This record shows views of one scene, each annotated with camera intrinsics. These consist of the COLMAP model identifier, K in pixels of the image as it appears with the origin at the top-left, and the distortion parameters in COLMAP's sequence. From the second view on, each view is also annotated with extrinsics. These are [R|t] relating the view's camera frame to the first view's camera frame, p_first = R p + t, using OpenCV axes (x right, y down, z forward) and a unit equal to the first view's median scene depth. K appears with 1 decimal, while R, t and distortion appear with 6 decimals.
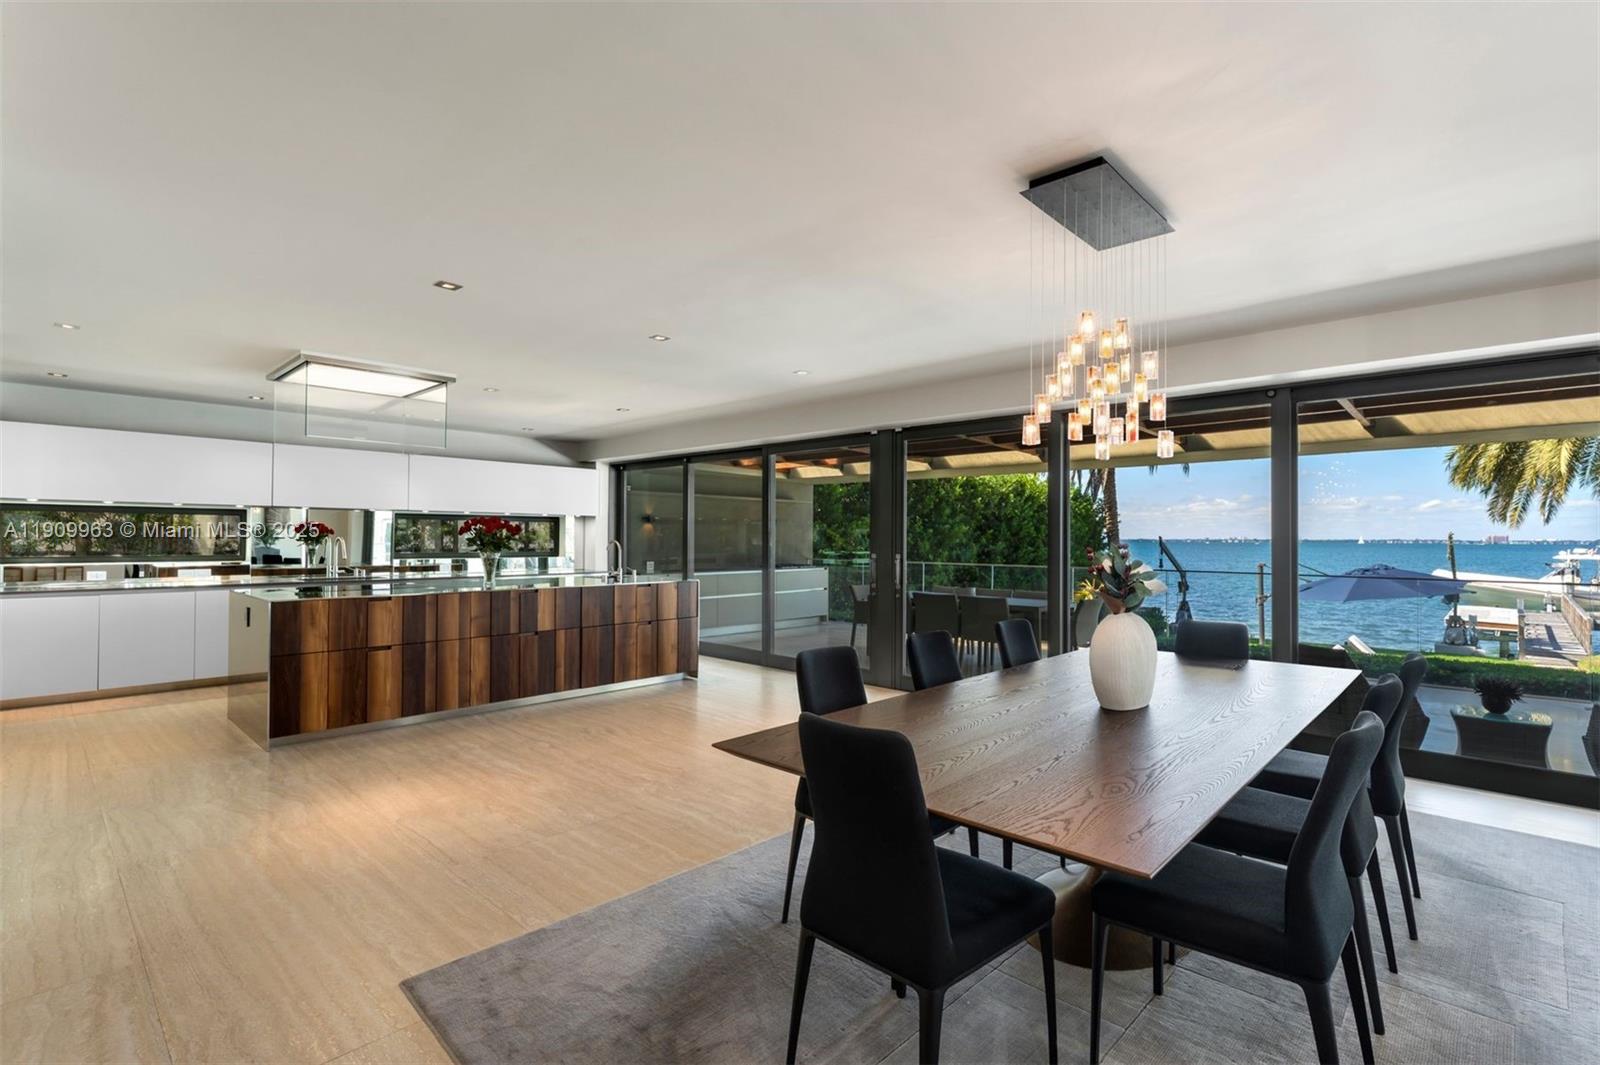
lens RADIAL K [[775.9, 0, 797.8], [0, 775.9, 535.8], [0, 0, 1]] dist [-0.001707, 0.000099]
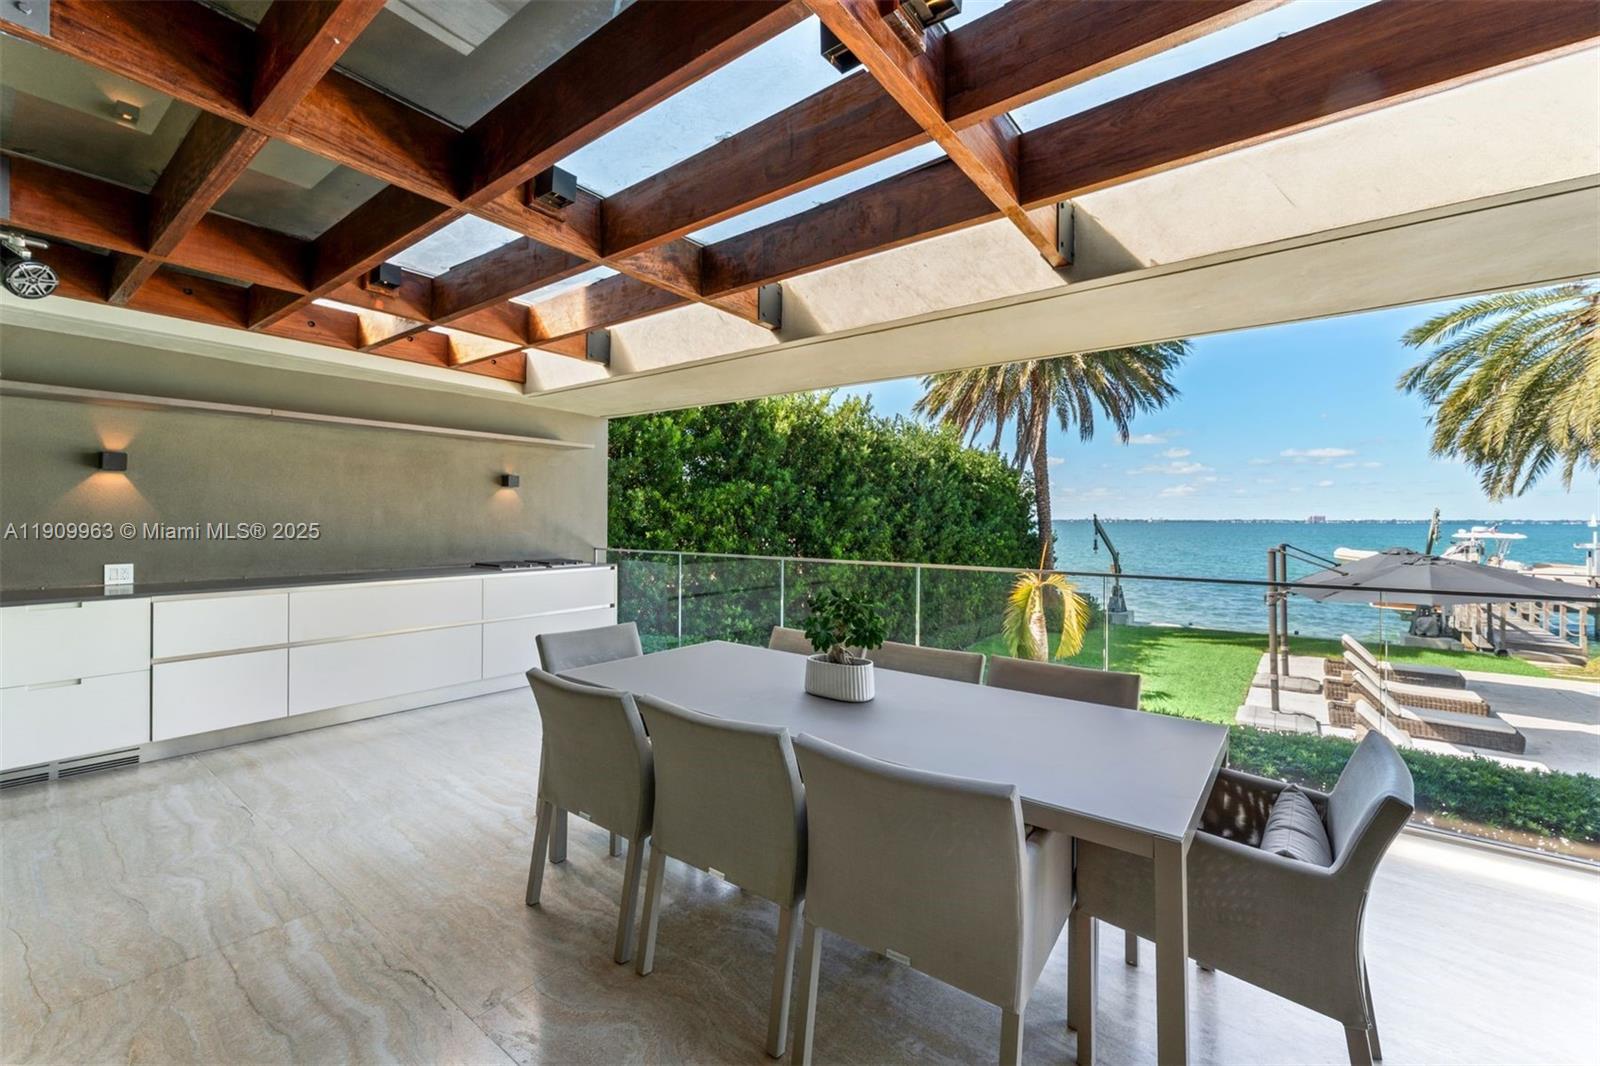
lens RADIAL K [[643.5, 0, 802.5], [0, 643.5, 524.8], [0, 0, 1]] dist [0.002441, 0.000117]
pose [[0.996222, -0.001714, 0.086825, 0.087201], [0.000752, 0.999938, 0.011108, 0.005617], [-0.086838, -0.011001, 0.996162, 0.365802]]
